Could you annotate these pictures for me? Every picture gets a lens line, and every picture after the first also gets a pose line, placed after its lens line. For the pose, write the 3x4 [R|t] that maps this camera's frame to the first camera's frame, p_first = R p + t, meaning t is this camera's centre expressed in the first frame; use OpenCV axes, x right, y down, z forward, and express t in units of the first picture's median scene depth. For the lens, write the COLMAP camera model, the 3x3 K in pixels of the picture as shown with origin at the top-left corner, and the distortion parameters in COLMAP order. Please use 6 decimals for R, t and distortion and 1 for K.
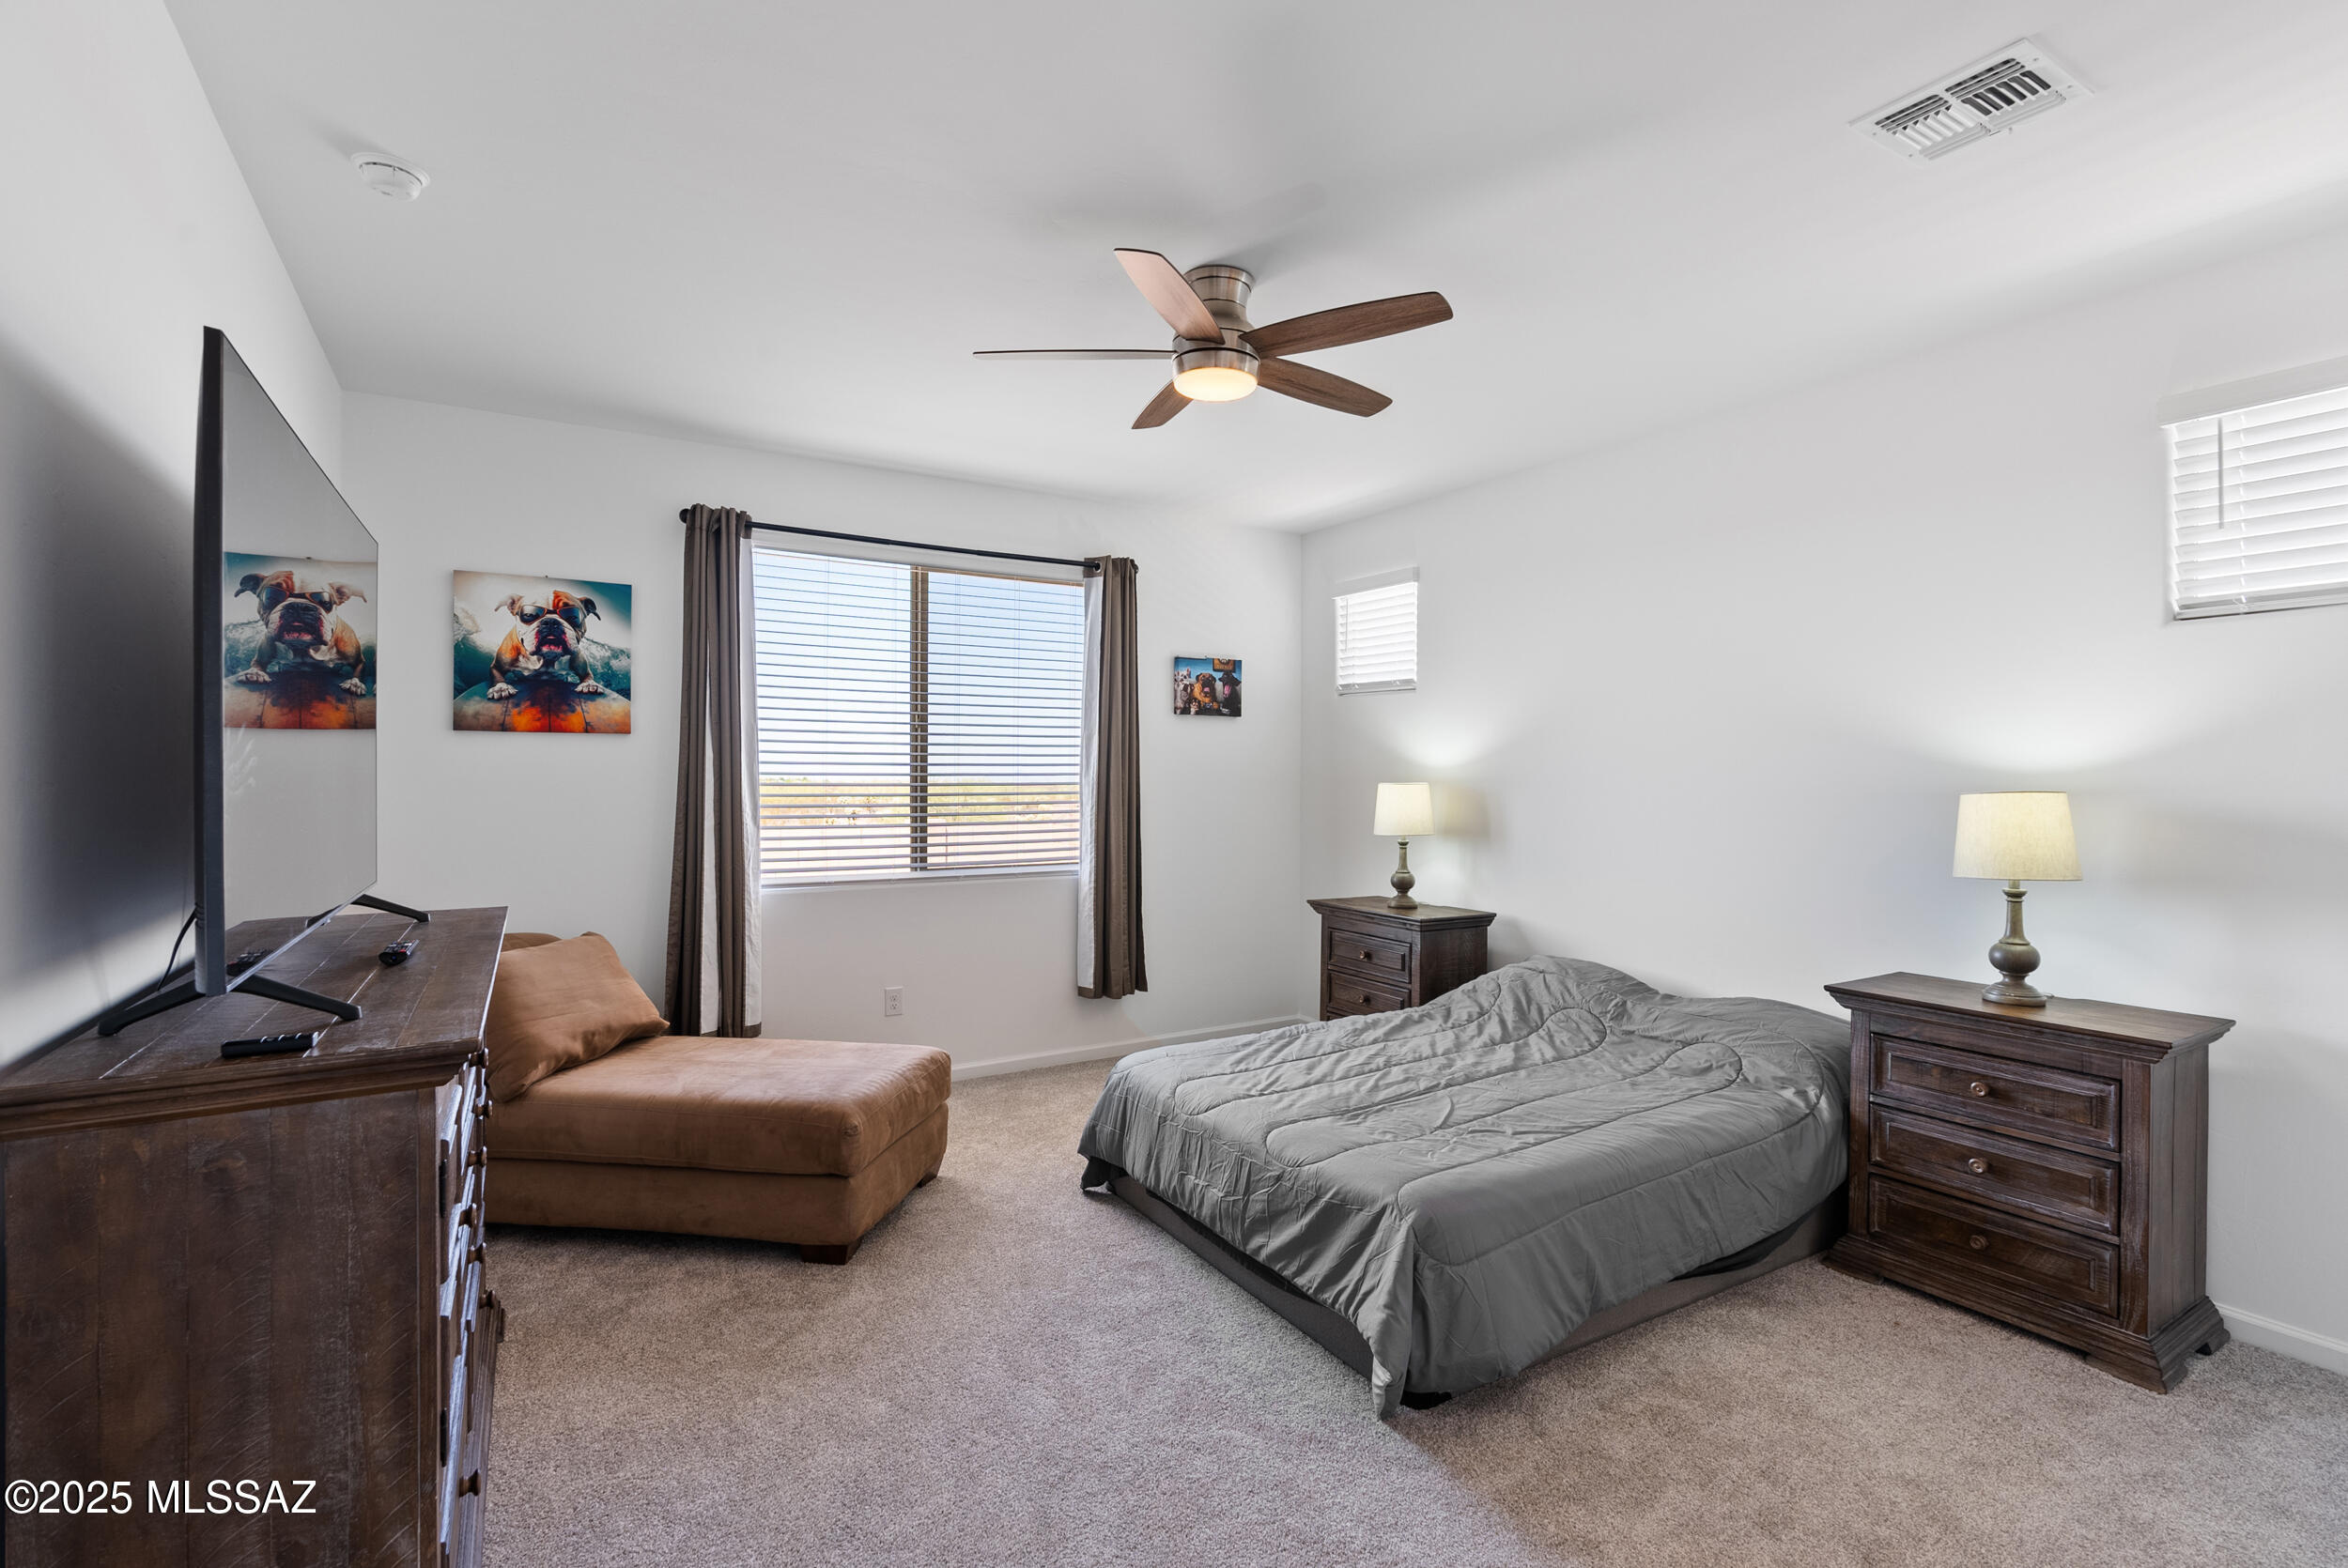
lens RADIAL K [[1069.8, 0, 1177.0], [0, 1069.8, 771.7], [0, 0, 1]] dist [-0.005051, 0.003008]
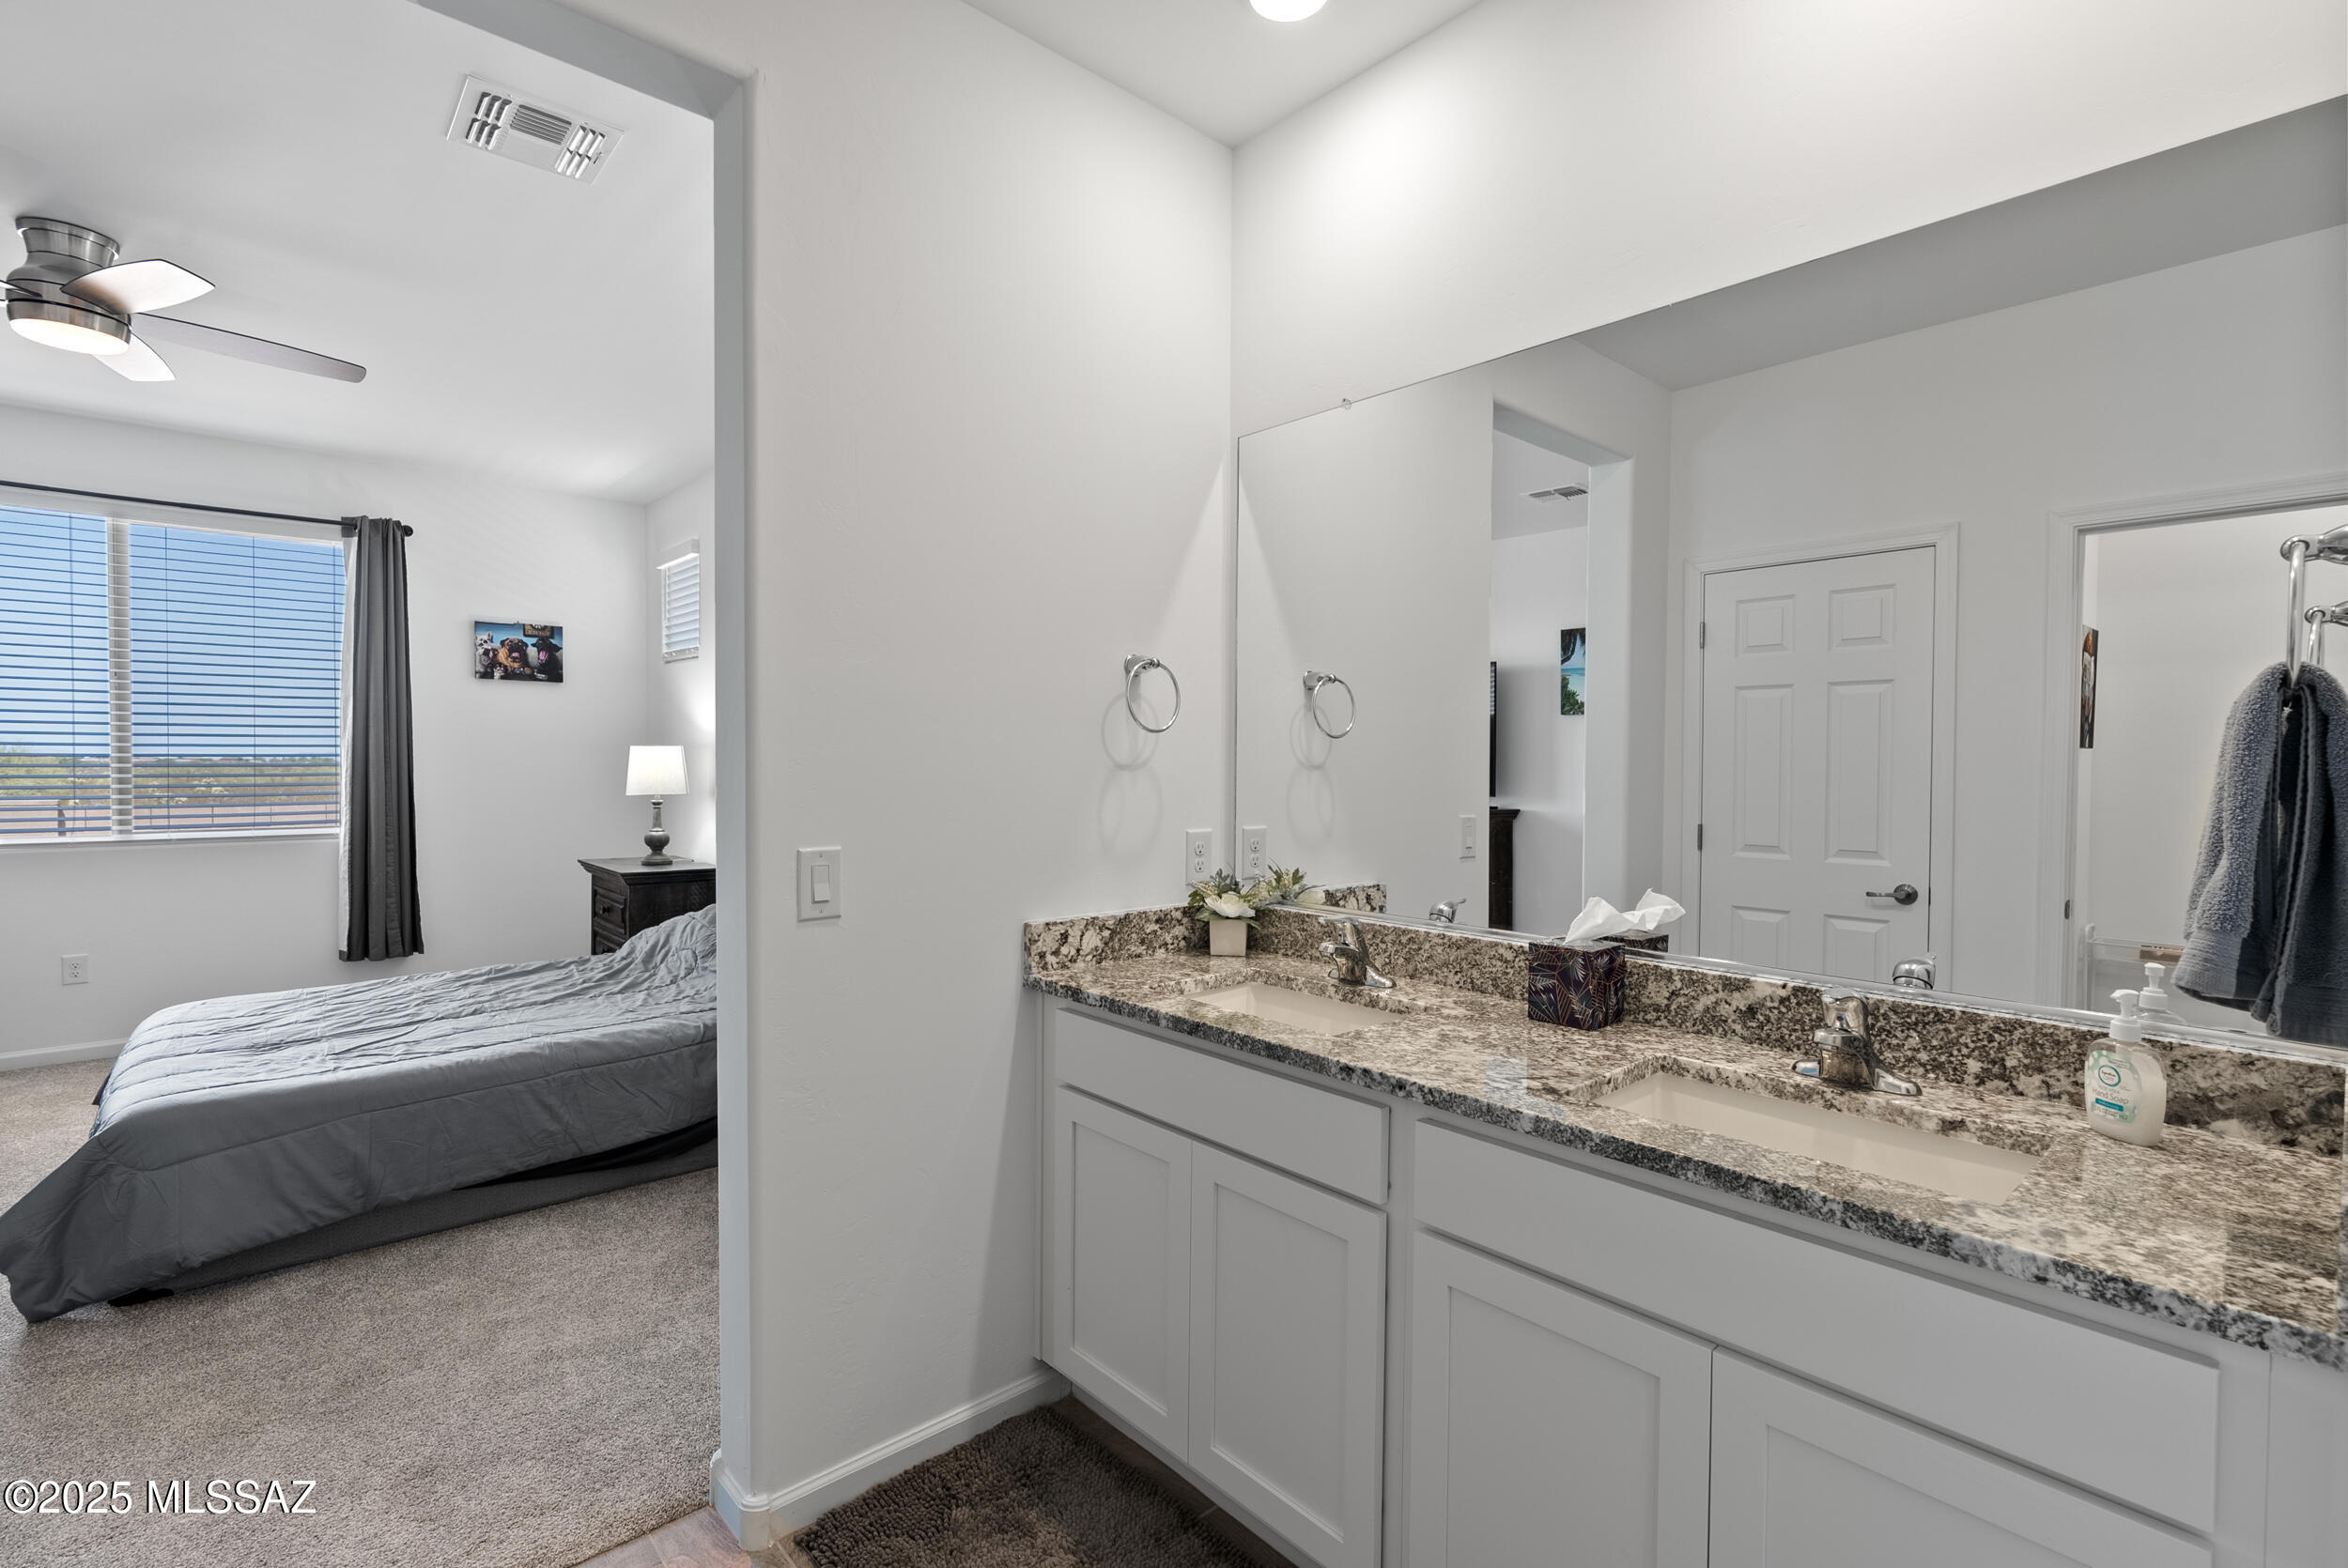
lens RADIAL K [[1069.8, 0, 1174.0], [0, 1069.8, 775.9], [0, 0, 1]] dist [-0.005051, 0.003008]
pose [[0.984331, -0.002198, 0.176317, 0.604757], [-0.001365, 0.999797, 0.020088, 0.021540], [-0.176325, -0.020014, 0.984129, -0.133681]]
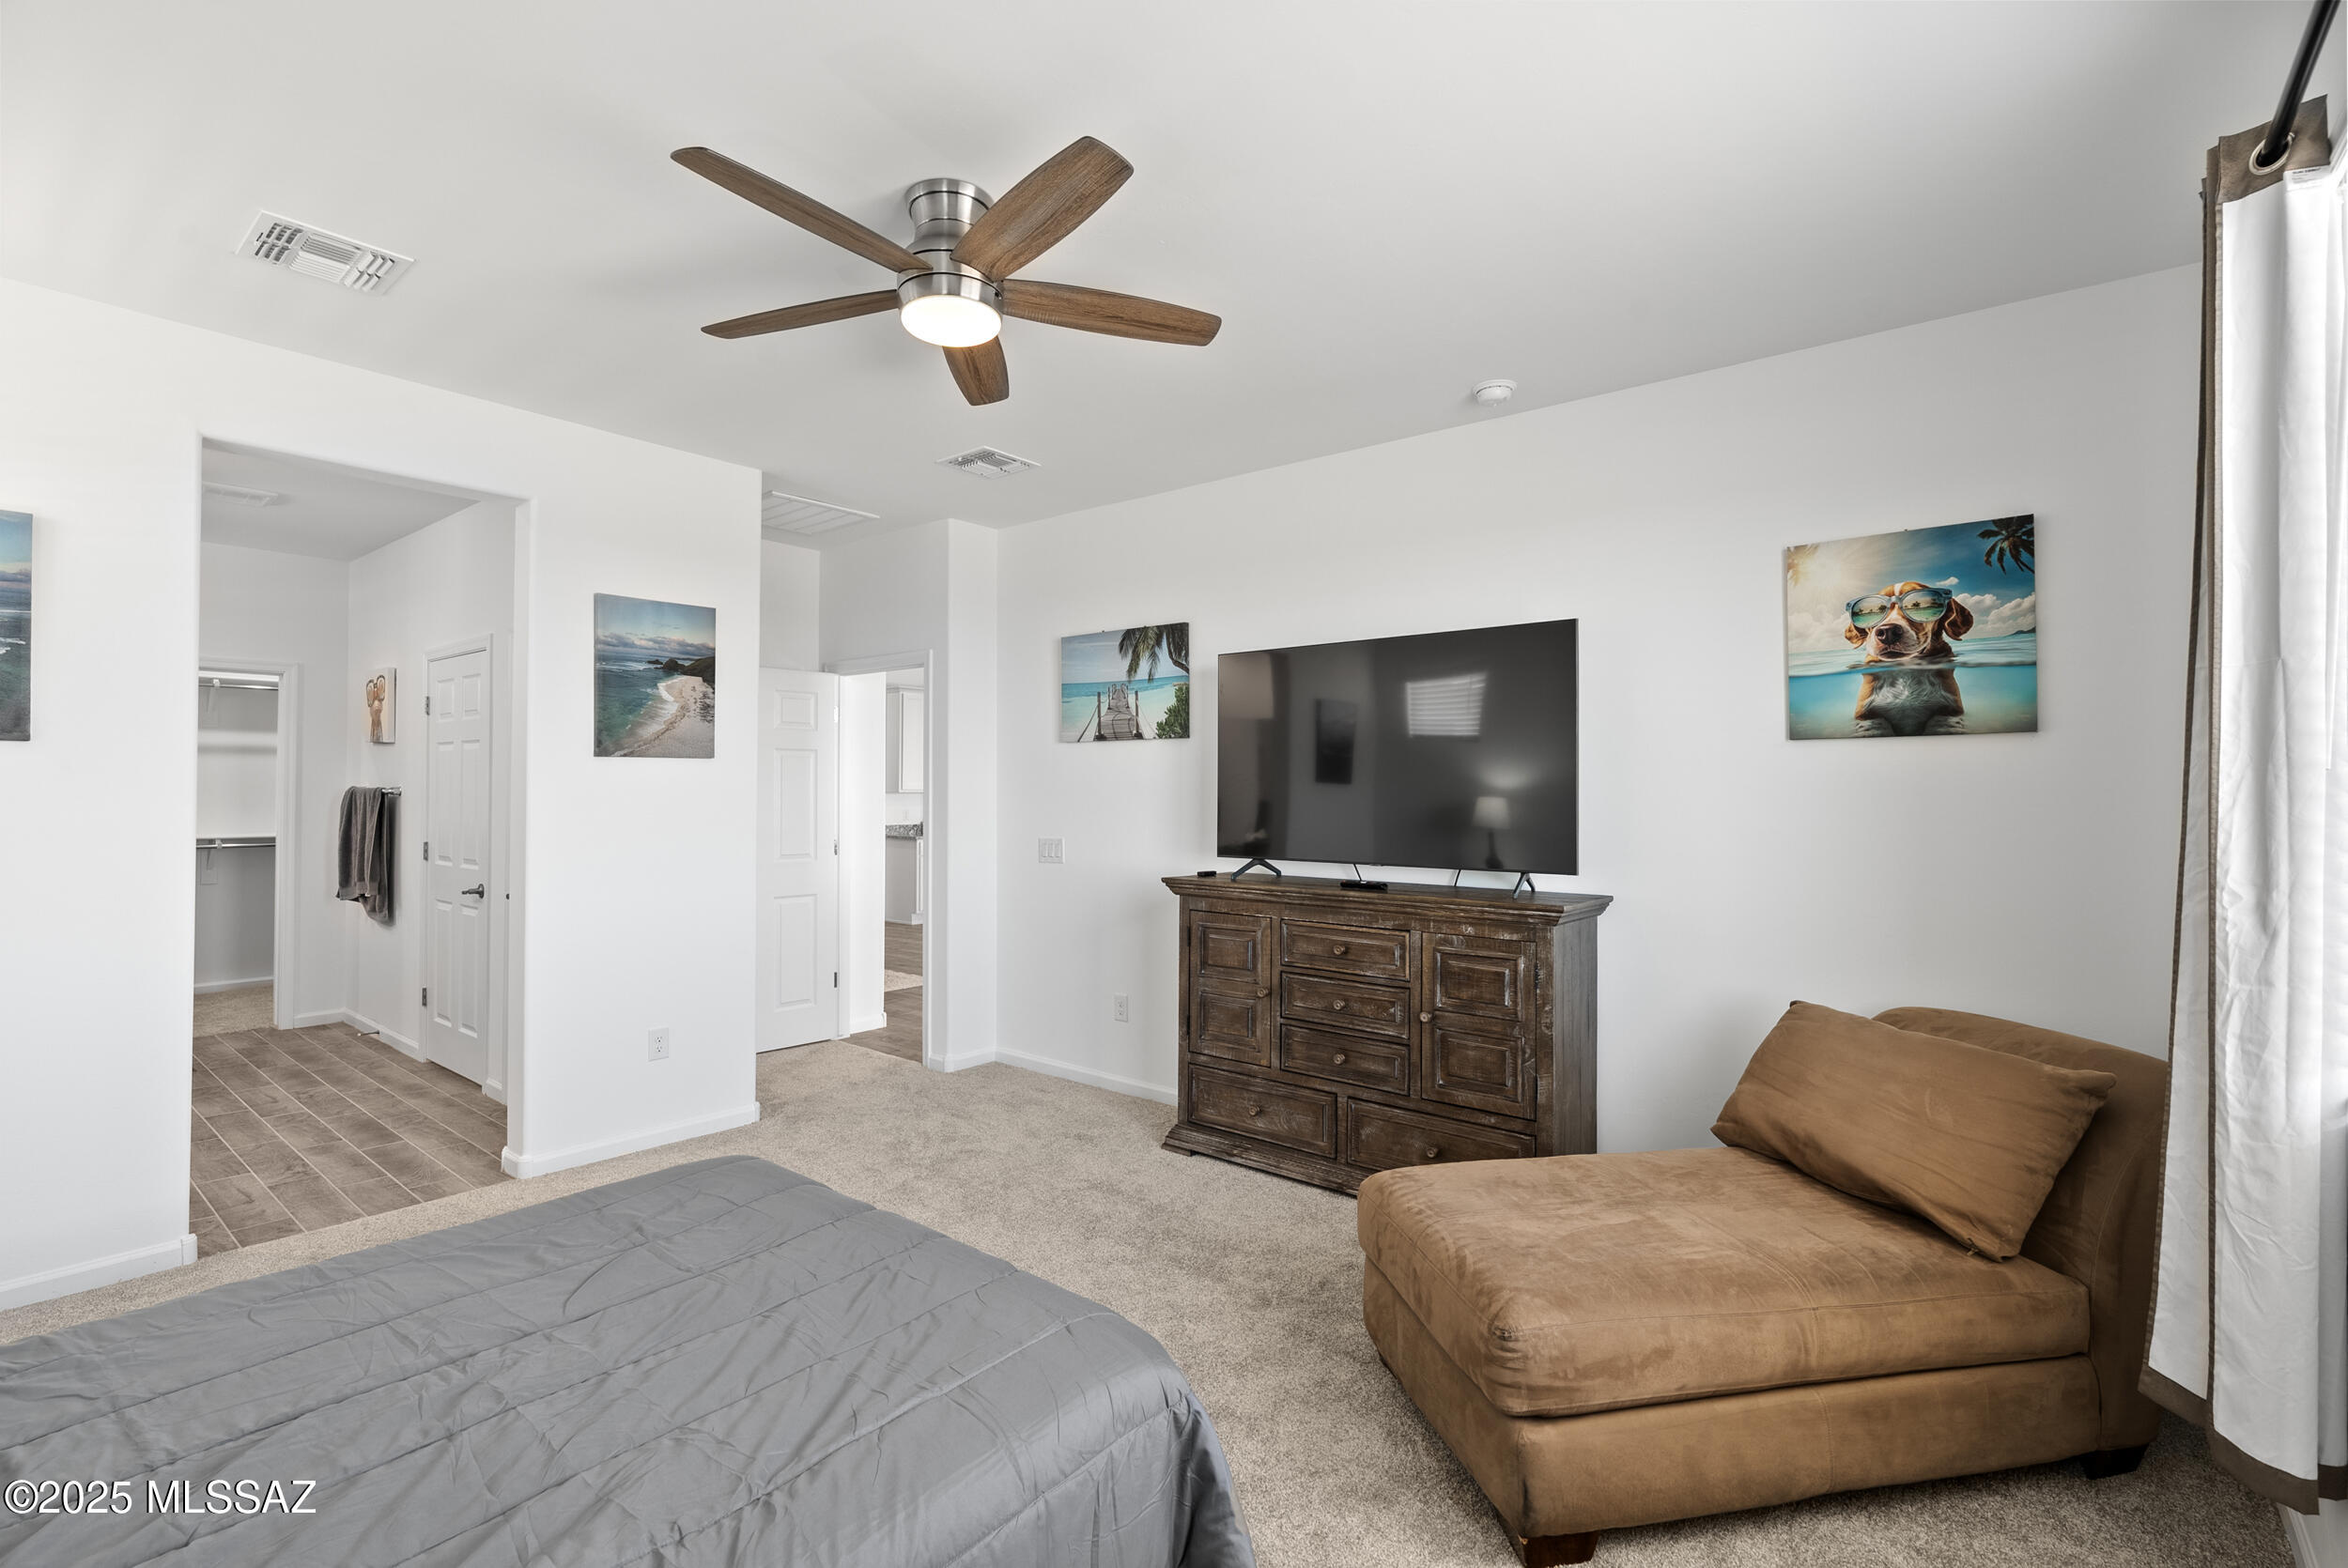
lens RADIAL K [[1069.8, 0, 1172.7], [0, 1069.8, 773.7], [0, 0, 1]] dist [-0.005051, 0.003008]
pose [[-0.945814, -0.011579, -0.324501, 0.098269], [-0.006373, 0.999833, -0.017103, 0.003028], [0.324645, -0.014108, -0.945731, 1.257564]]
